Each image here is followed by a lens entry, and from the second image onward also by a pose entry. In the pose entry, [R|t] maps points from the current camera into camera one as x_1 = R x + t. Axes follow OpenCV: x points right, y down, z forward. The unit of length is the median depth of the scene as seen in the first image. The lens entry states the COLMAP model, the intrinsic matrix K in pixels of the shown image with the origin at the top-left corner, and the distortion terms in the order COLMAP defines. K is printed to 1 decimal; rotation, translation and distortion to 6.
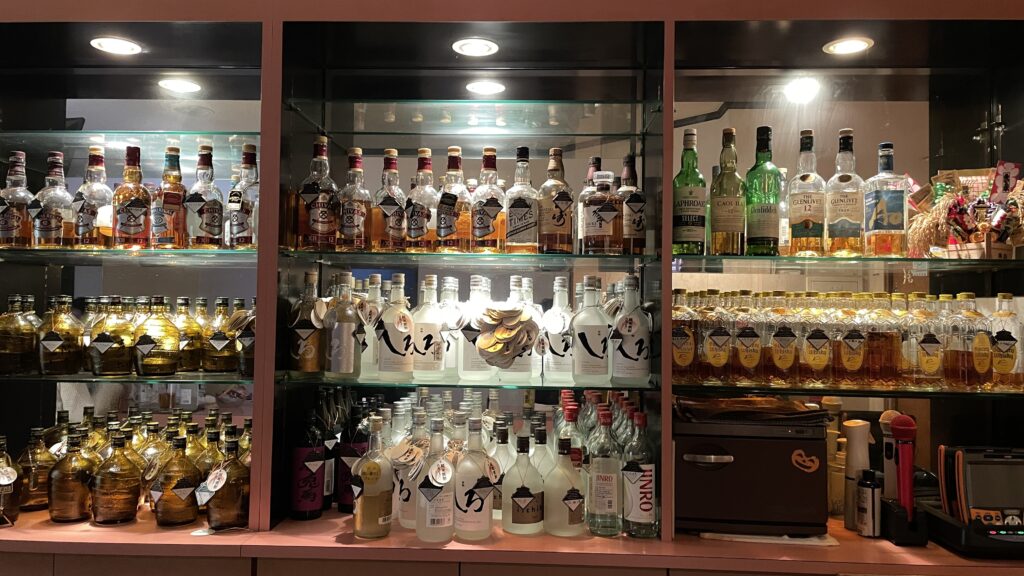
lens RADIAL K [[767.9, 0, 512.1], [0, 767.9, 281.2], [0, 0, 1]] dist [0.084537, -0.114508]
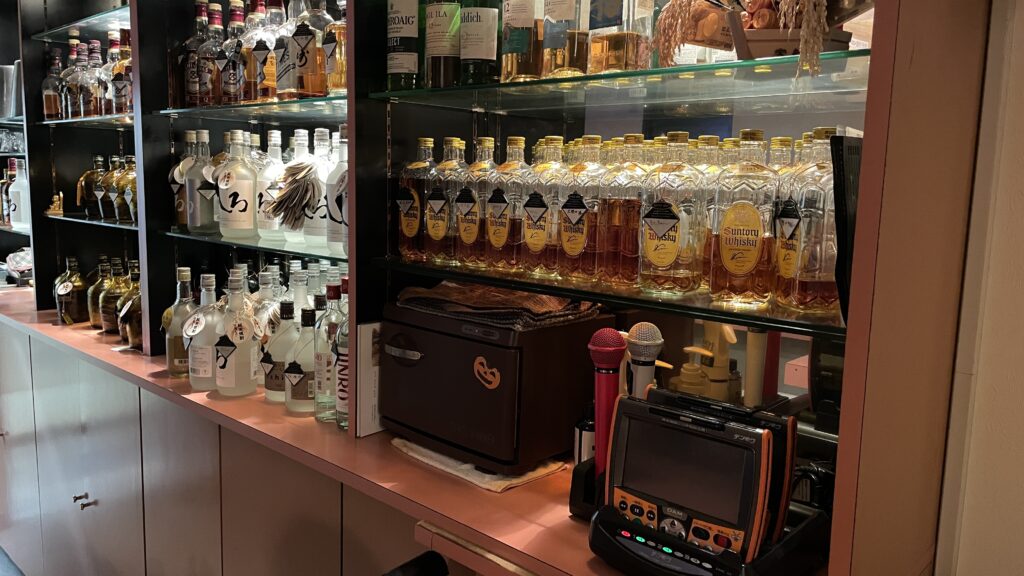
lens RADIAL K [[767.9, 0, 512.1], [0, 767.9, 281.2], [0, 0, 1]] dist [0.084537, -0.114508]
pose [[0.765949, 0.089479, -0.636644, 0.816994], [0.012966, 0.987916, 0.154449, 0.034078], [0.642771, -0.126554, 0.755533, 0.465097]]
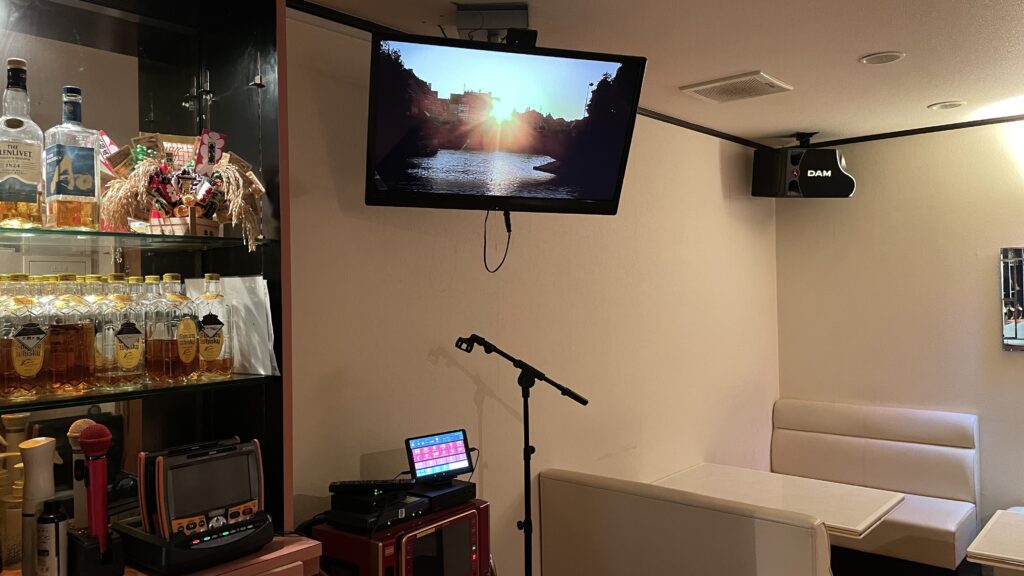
lens RADIAL K [[767.9, 0, 512.1], [0, 767.9, 281.2], [0, 0, 1]] dist [0.084537, -0.114508]
pose [[0.621351, -0.017574, 0.783335, 0.132591], [-0.002349, 0.999702, 0.024291, 0.001186], [-0.783529, -0.016934, 0.621124, 0.148867]]
